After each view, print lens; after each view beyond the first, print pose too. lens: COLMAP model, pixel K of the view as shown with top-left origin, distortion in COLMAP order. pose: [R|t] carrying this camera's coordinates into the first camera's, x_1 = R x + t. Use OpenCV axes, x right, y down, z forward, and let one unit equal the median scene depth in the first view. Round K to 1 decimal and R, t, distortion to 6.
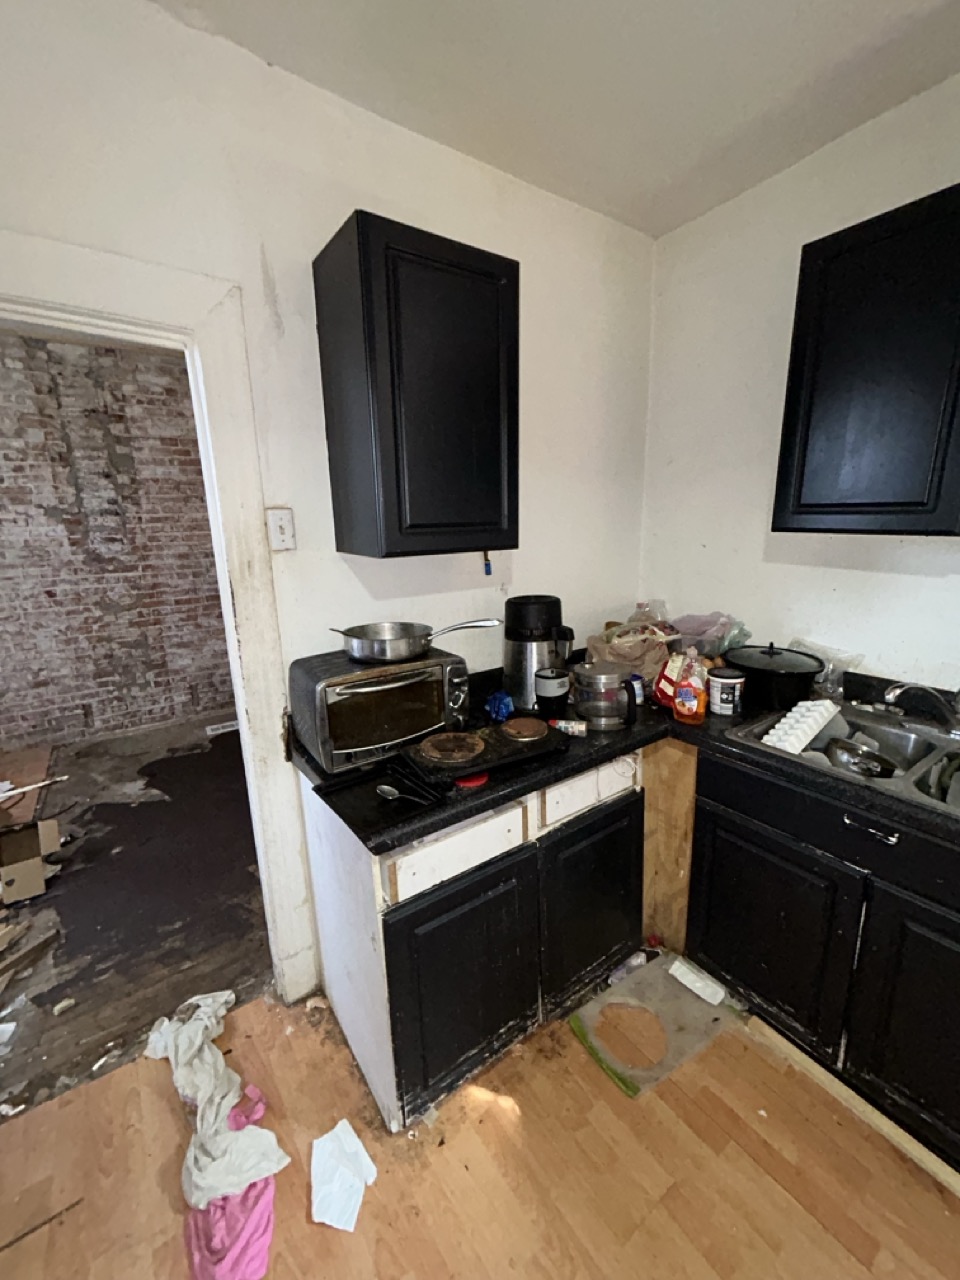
lens RADIAL K [[520.6, 0, 480.8], [0, 520.6, 638.5], [0, 0, 1]] dist [-0.000764, 0.000488]
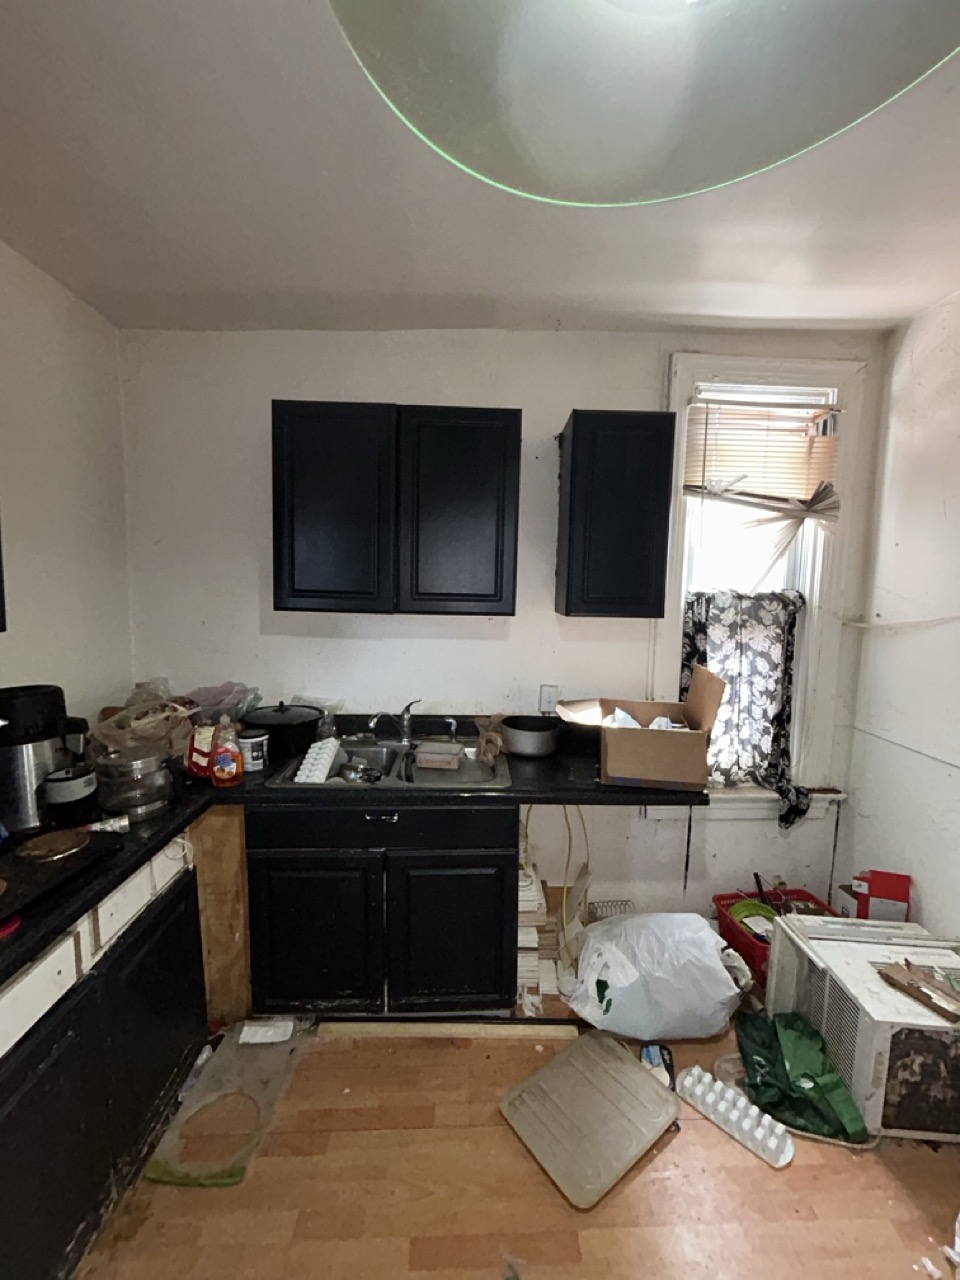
lens RADIAL K [[520.6, 0, 482.3], [0, 520.6, 638.6], [0, 0, 1]] dist [-0.000764, 0.000488]
pose [[0.547757, -0.046104, 0.835366, -0.256193], [0.161106, 0.985606, -0.051243, 0.002292], [-0.820980, 0.162651, 0.547300, -0.080675]]
